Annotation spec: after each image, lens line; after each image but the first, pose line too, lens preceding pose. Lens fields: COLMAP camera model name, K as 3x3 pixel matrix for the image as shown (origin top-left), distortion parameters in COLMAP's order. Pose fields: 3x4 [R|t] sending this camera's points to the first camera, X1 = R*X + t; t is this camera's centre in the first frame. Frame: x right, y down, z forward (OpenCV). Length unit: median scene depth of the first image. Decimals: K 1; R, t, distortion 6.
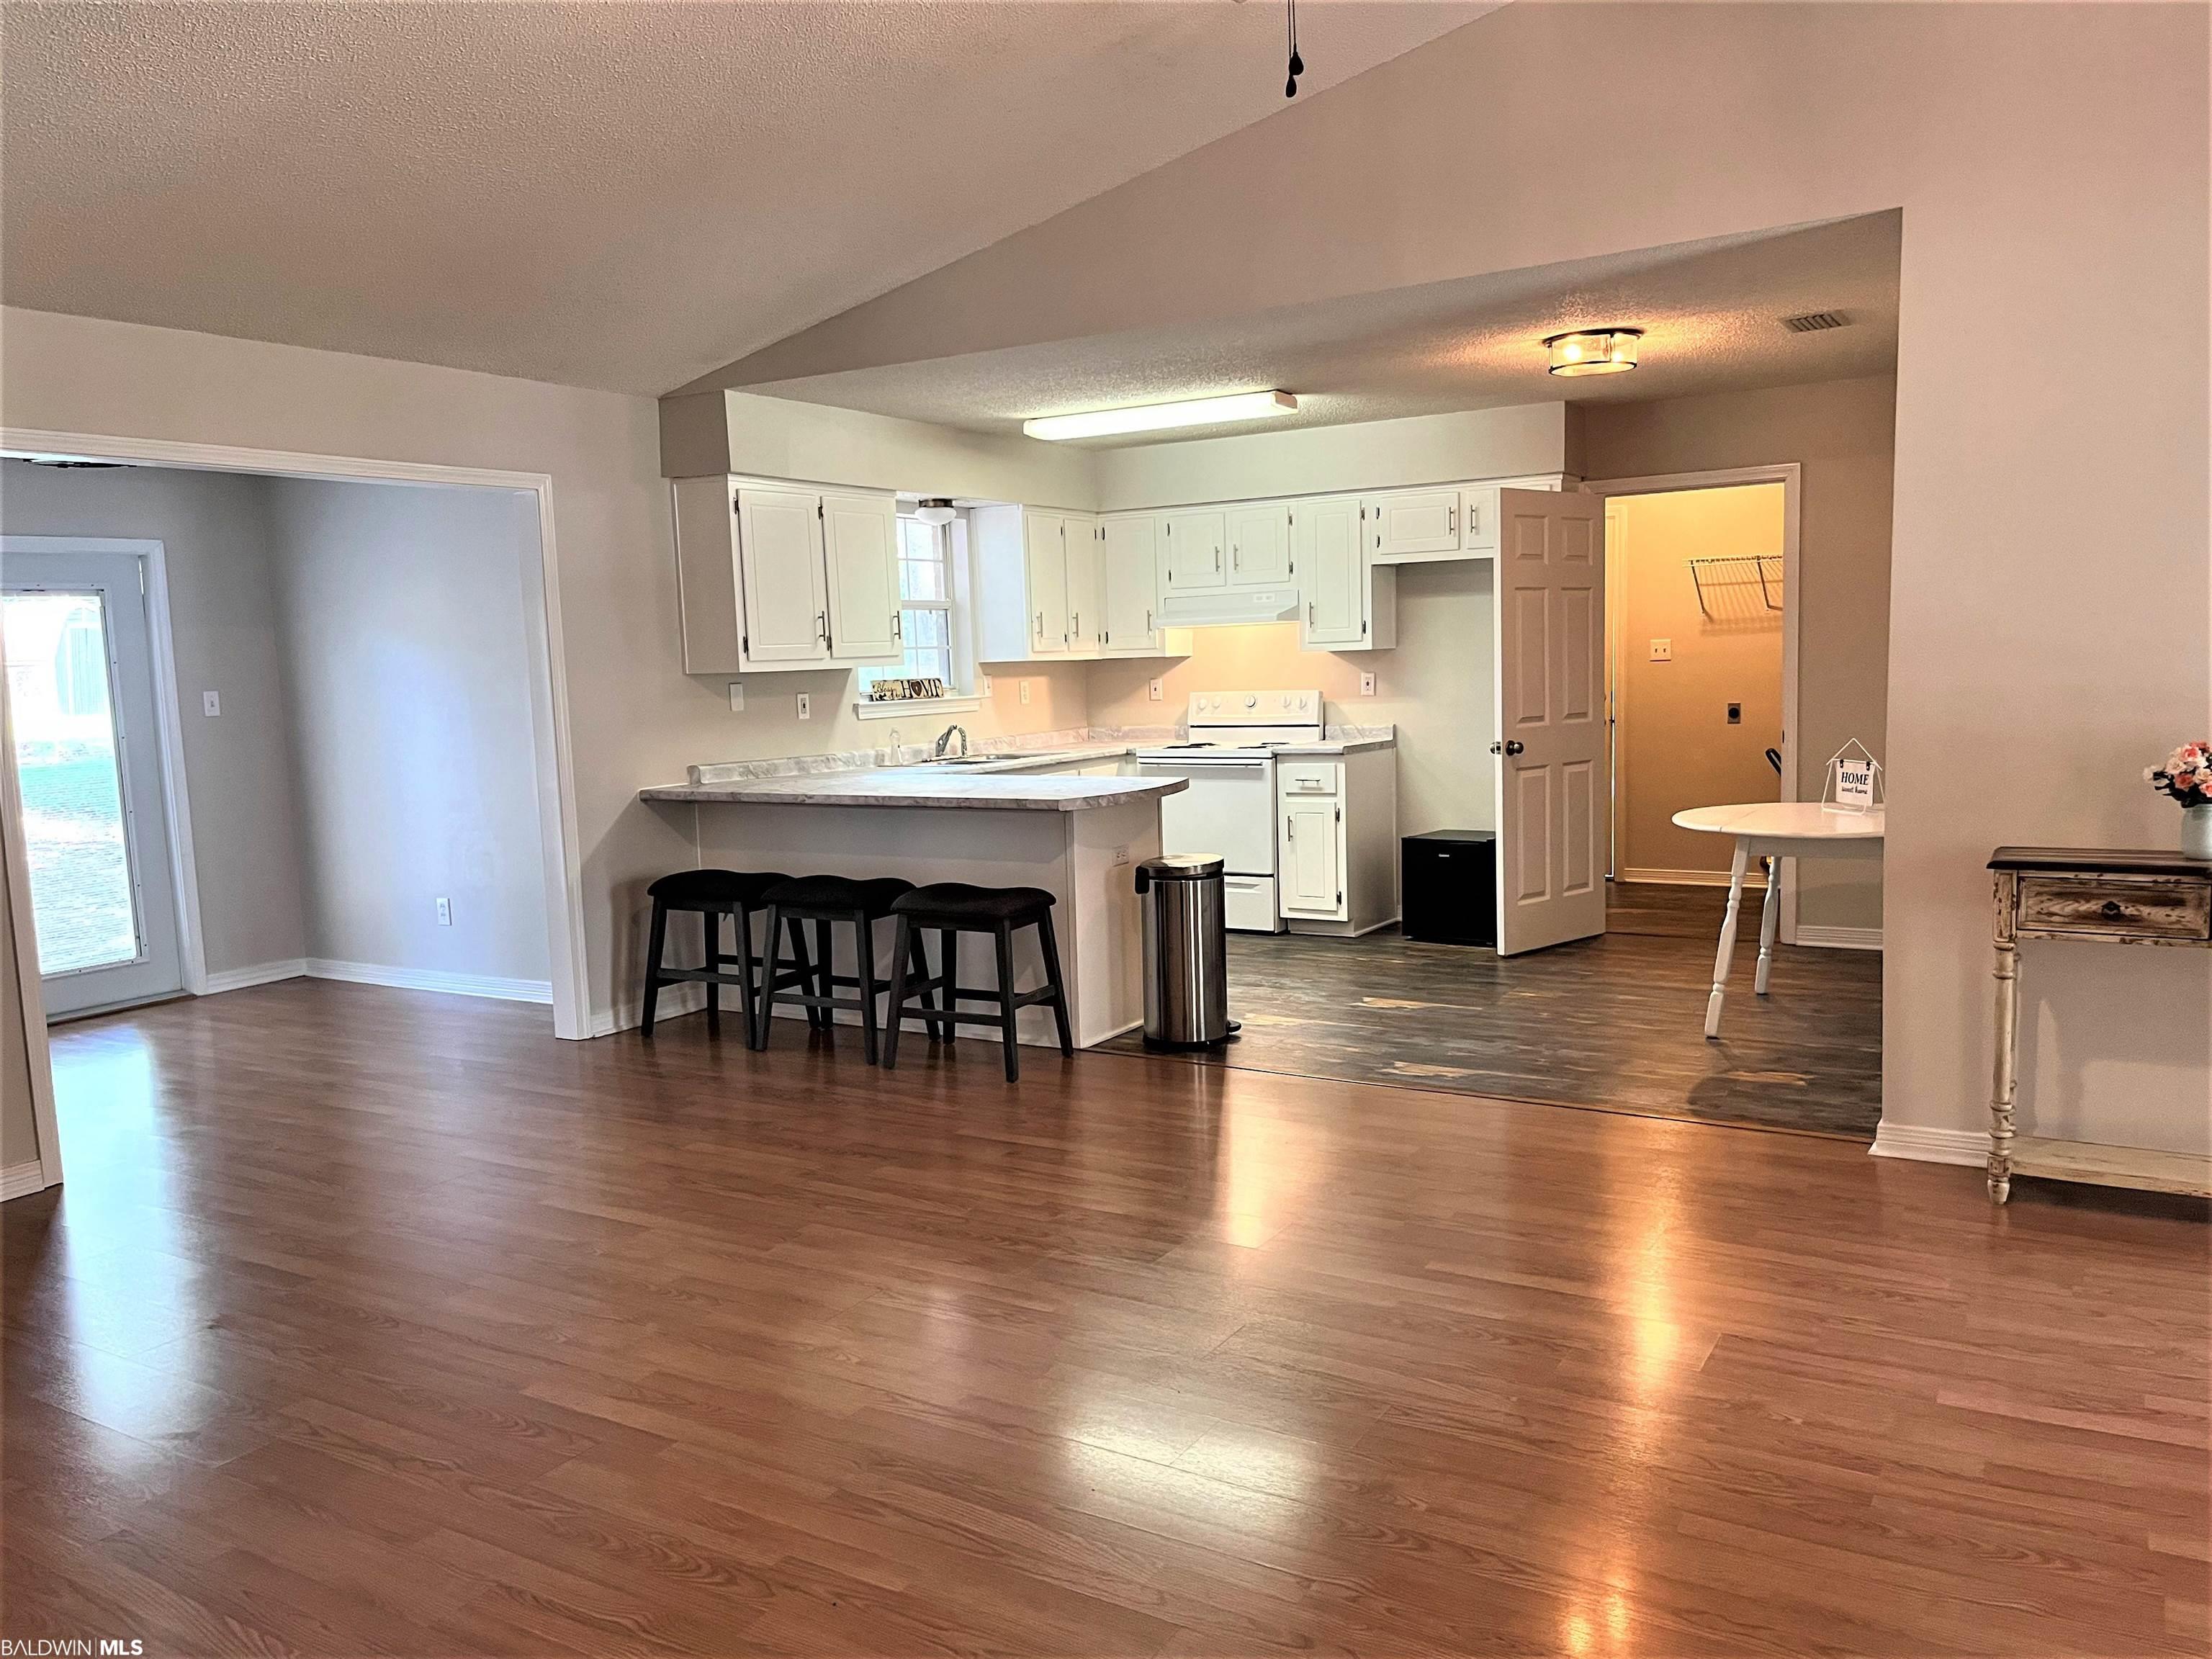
lens RADIAL K [[1679.4, 0, 1114.3], [0, 1679.4, 861.9], [0, 0, 1]] dist [0.059255, -0.003473]
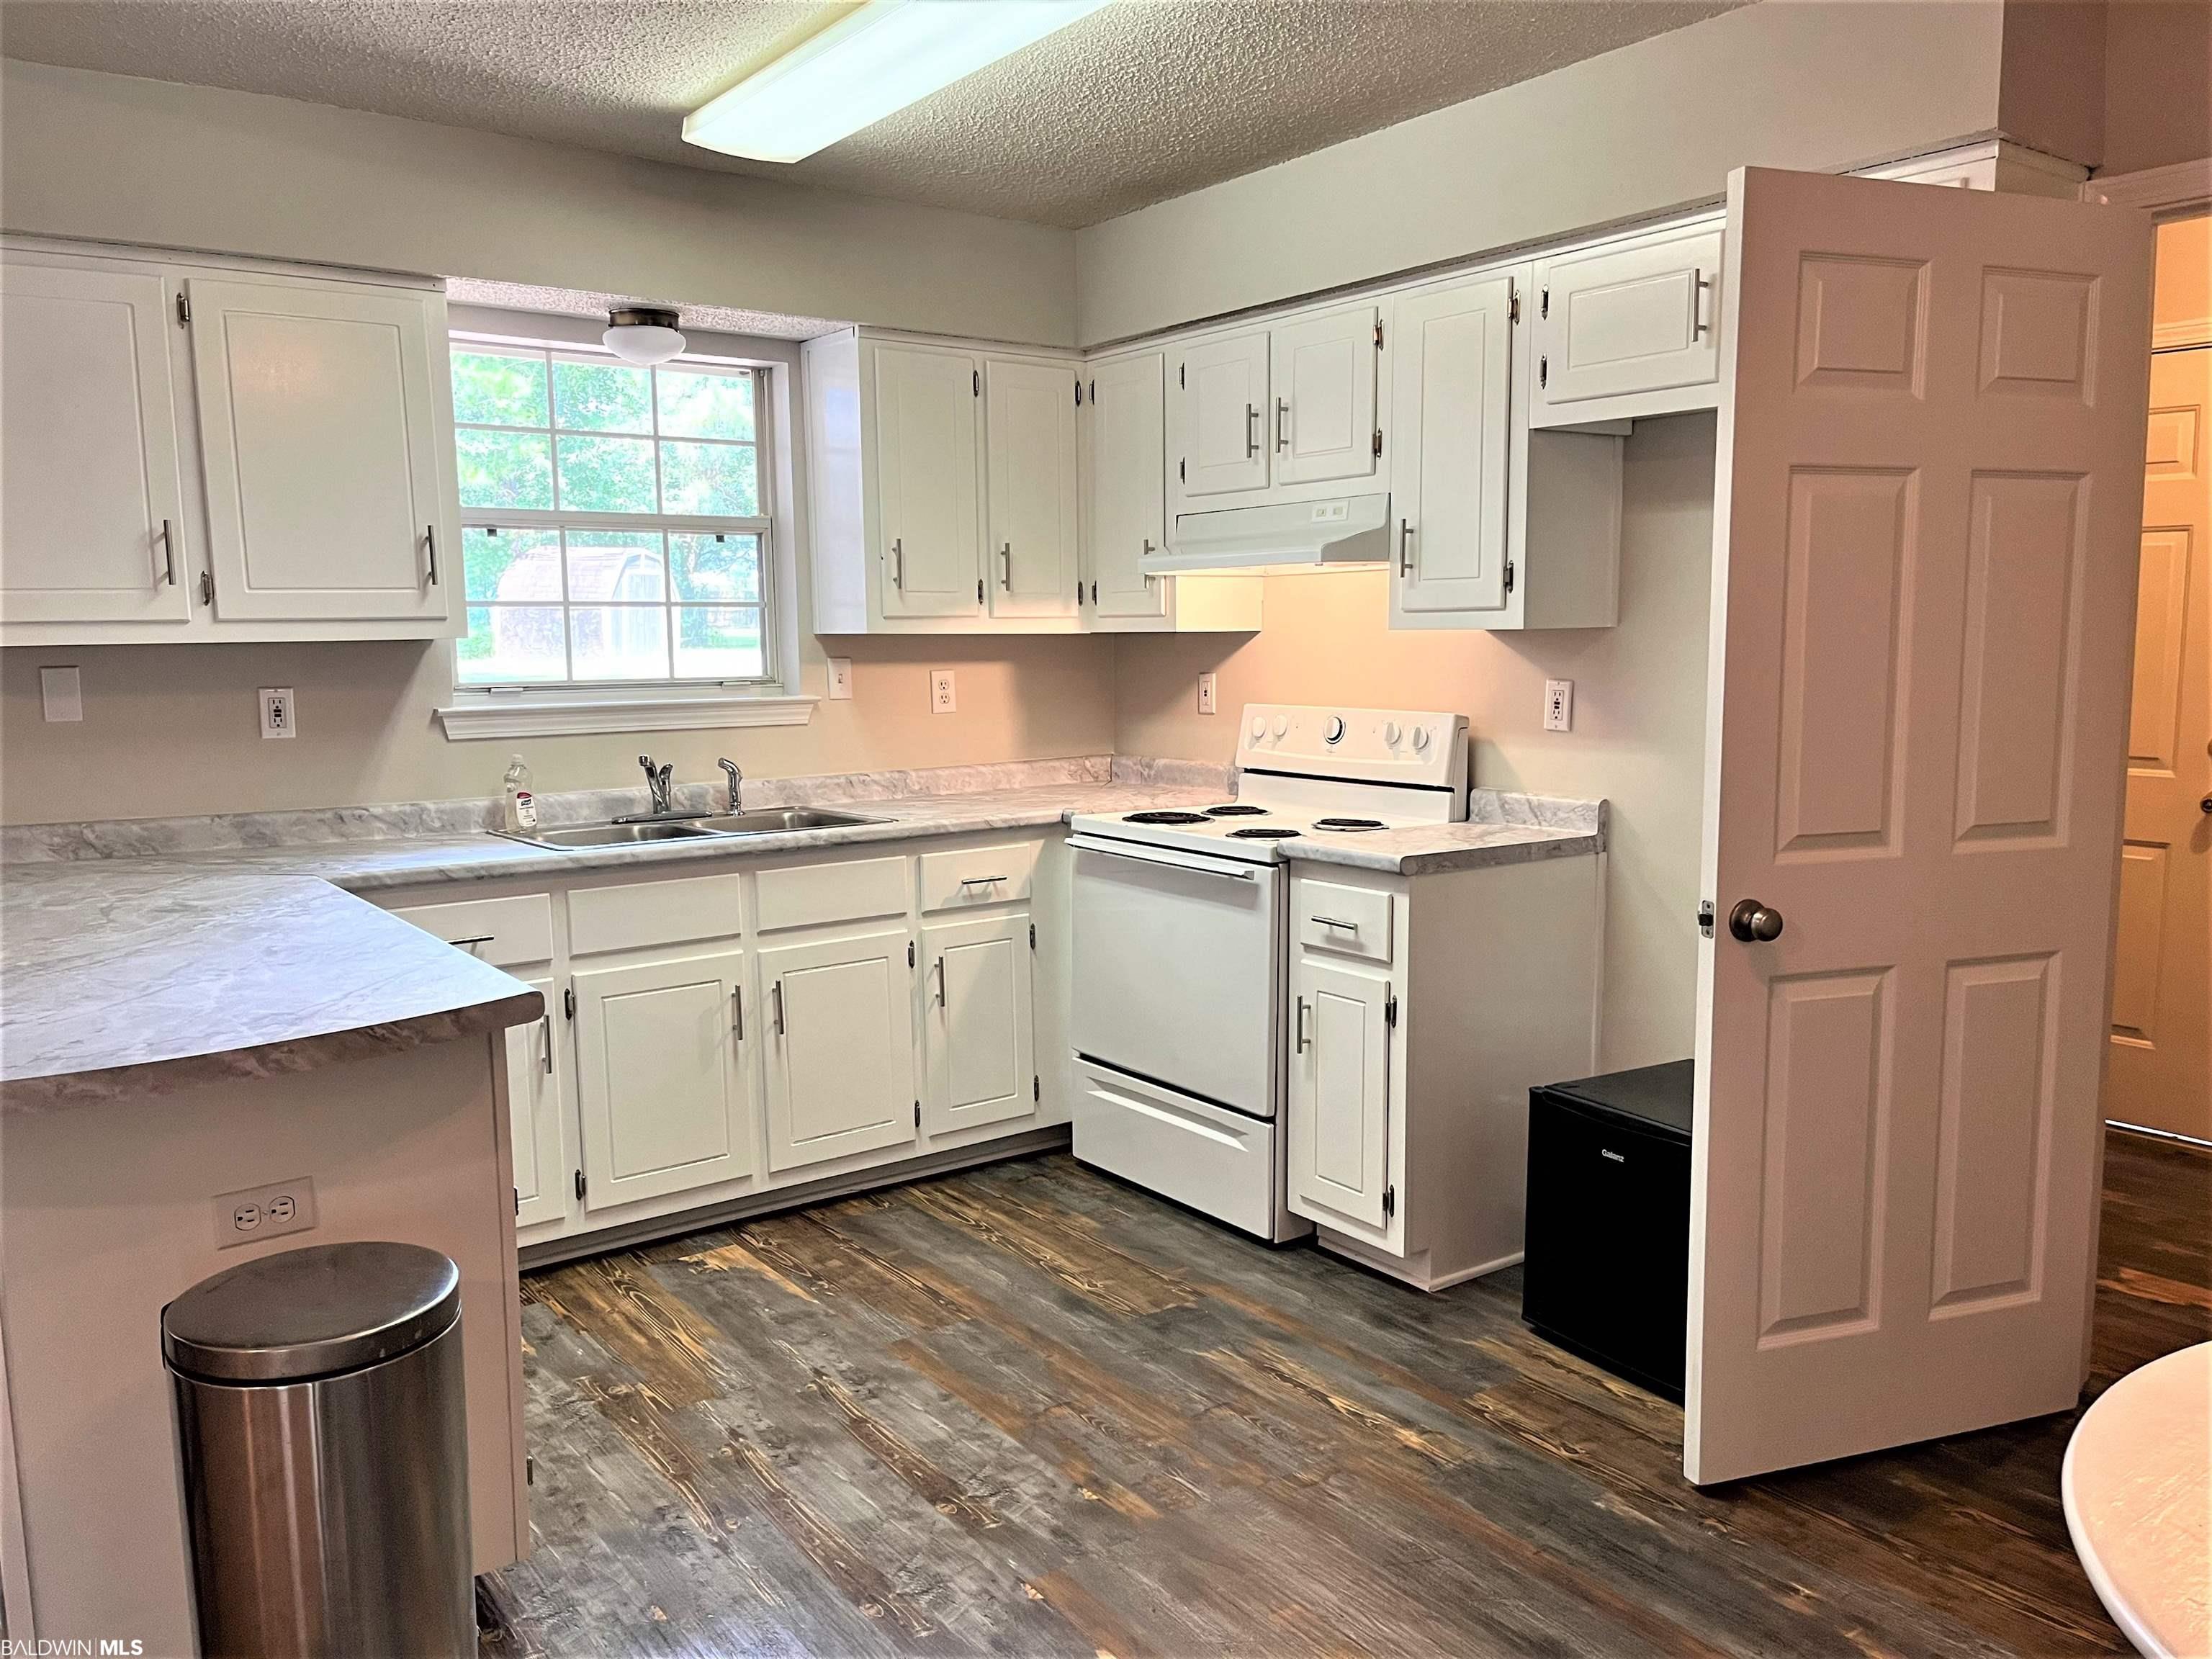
lens RADIAL K [[1674.6, 0, 1107.9], [0, 1674.6, 847.8], [0, 0, 1]] dist [0.043490, -0.040442]
pose [[0.923638, 0.074106, -0.376034, 0.223648], [-0.067709, 0.997247, 0.030219, -0.077817], [0.377238, -0.002451, 0.926113, 0.573464]]
